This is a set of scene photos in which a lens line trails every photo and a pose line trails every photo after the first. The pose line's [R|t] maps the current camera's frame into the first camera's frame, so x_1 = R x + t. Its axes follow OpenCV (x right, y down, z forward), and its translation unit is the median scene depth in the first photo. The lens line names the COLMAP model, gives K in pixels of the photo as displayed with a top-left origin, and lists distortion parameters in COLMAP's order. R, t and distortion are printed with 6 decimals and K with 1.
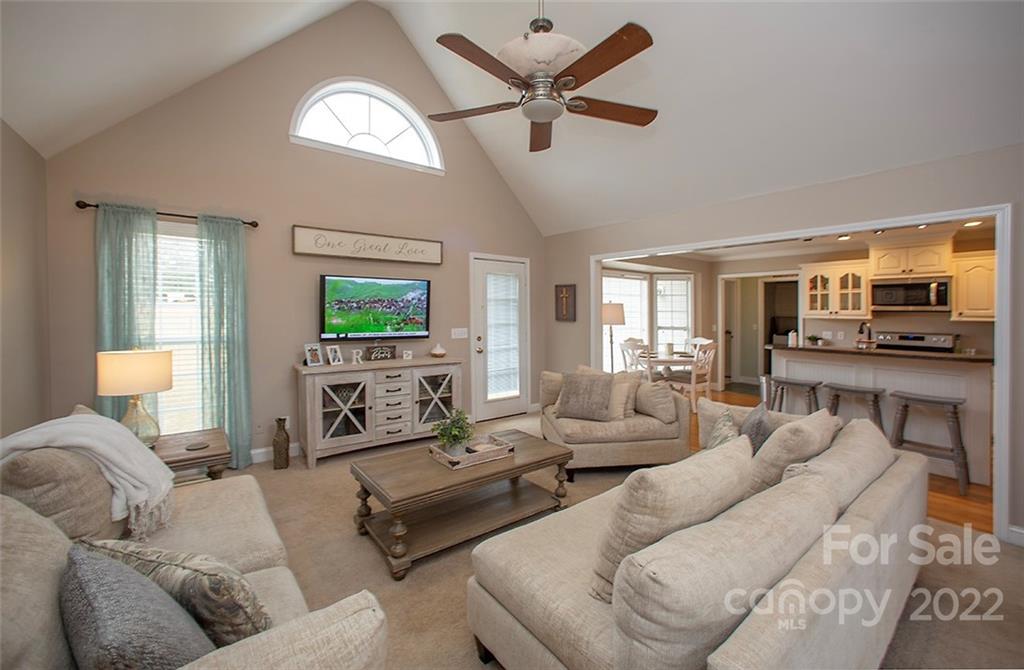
lens RADIAL K [[419.3, 0, 511.7], [0, 419.3, 304.0], [0, 0, 1]] dist [-0.006154, 0.000669]
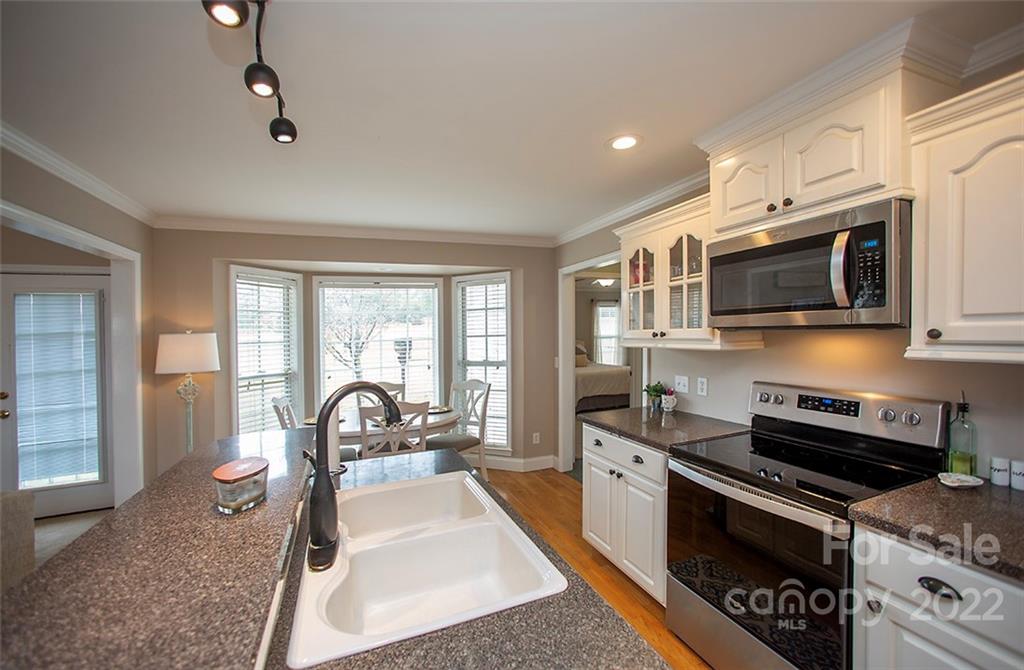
lens RADIAL K [[419.3, 0, 502.8], [0, 419.3, 335.8], [0, 0, 1]] dist [-0.006154, 0.000669]
pose [[0.947384, -0.032695, -0.318426, 0.761698], [0.042492, 0.998812, 0.023869, 0.005359], [0.317267, -0.036144, 0.947647, 0.555452]]
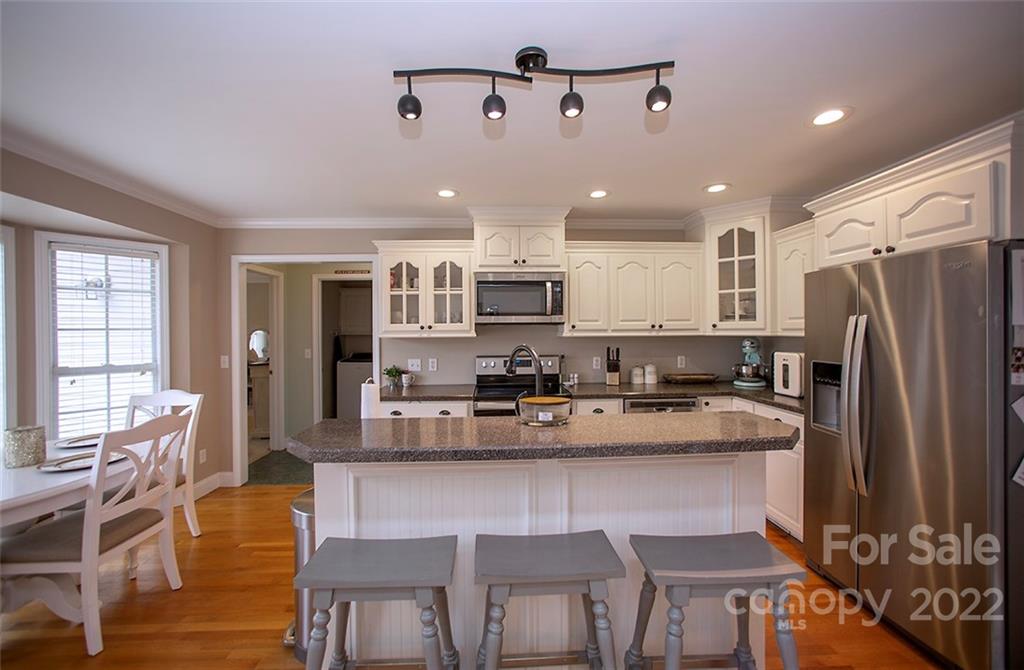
lens RADIAL K [[419.3, 0, 503.2], [0, 419.3, 331.6], [0, 0, 1]] dist [-0.006154, 0.000669]
pose [[0.603552, -0.011328, 0.797243, 0.369940], [0.000090, 0.999900, 0.014139, 0.018301], [-0.797324, -0.008461, 0.603493, 0.562966]]
